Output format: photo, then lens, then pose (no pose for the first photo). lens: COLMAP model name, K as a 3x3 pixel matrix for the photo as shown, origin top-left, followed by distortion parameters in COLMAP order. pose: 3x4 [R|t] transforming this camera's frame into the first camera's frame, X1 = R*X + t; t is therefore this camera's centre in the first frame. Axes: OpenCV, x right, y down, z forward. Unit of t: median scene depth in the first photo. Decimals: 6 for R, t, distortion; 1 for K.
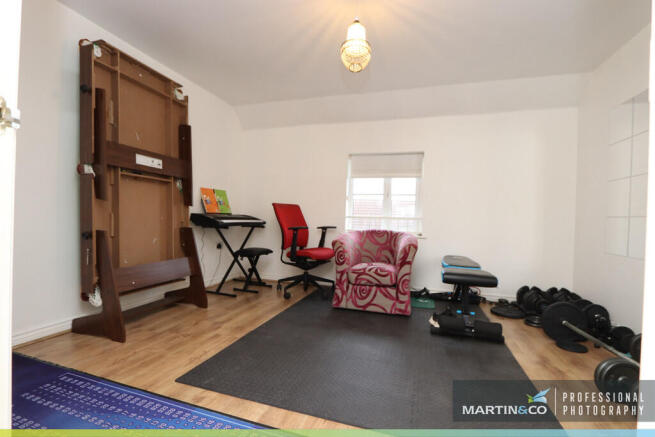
lens RADIAL K [[300.7, 0, 323.8], [0, 300.7, 217.3], [0, 0, 1]] dist [-0.013498, 0.000921]
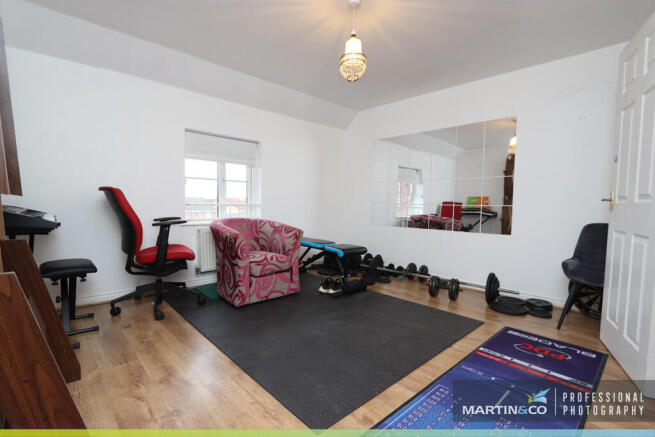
lens RADIAL K [[300.7, 0, 323.4], [0, 300.7, 220.6], [0, 0, 1]] dist [-0.013498, 0.000921]
pose [[0.497160, -0.066872, 0.865078, -0.622686], [-0.001469, 0.996959, 0.077910, -0.032405], [-0.867658, -0.040004, 0.495550, 0.350718]]
